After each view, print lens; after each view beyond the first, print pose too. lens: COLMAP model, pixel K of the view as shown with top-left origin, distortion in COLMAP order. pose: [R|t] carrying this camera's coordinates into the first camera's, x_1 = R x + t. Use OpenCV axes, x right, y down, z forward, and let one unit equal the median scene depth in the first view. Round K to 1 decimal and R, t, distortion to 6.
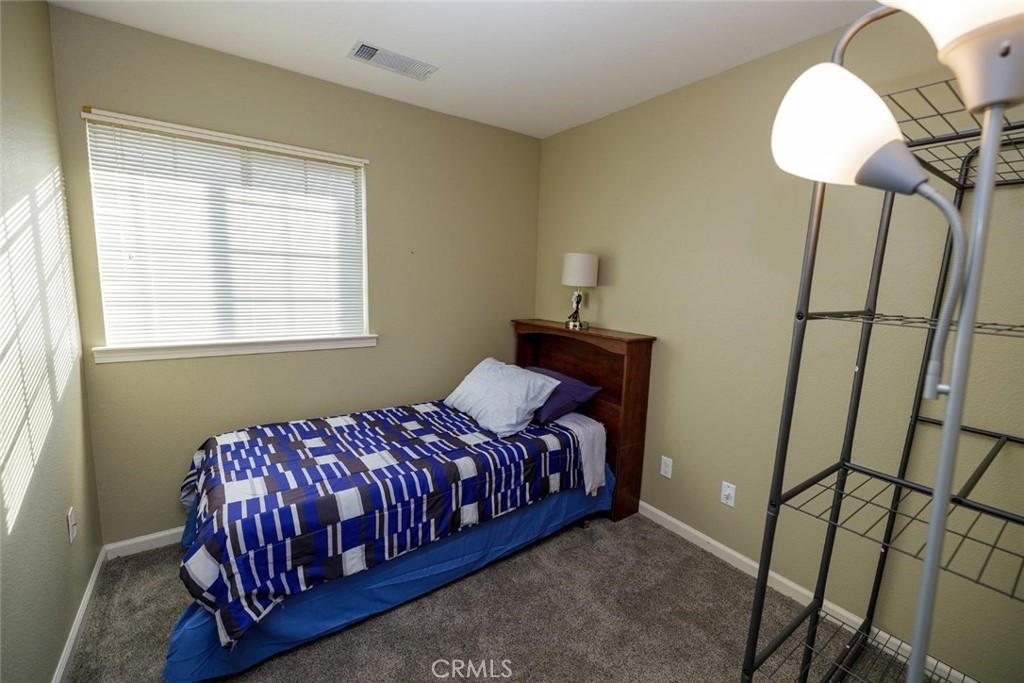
lens RADIAL K [[428.7, 0, 508.1], [0, 428.7, 340.4], [0, 0, 1]] dist [0.000548, -0.000447]
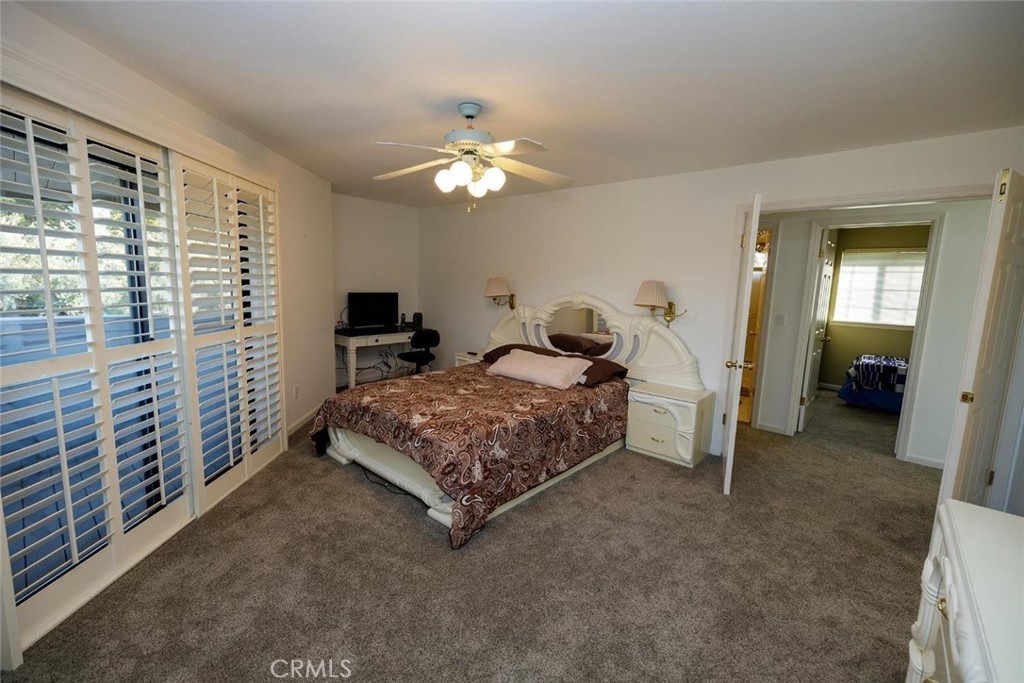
lens RADIAL K [[422.0, 0, 508.9], [0, 422.0, 343.8], [0, 0, 1]] dist [0.001012, 0.000025]
pose [[0.234981, 0.105832, -0.966221, 1.560354], [-0.164770, 0.984005, 0.067709, 0.369110], [0.957933, 0.143294, 0.248660, -2.078970]]
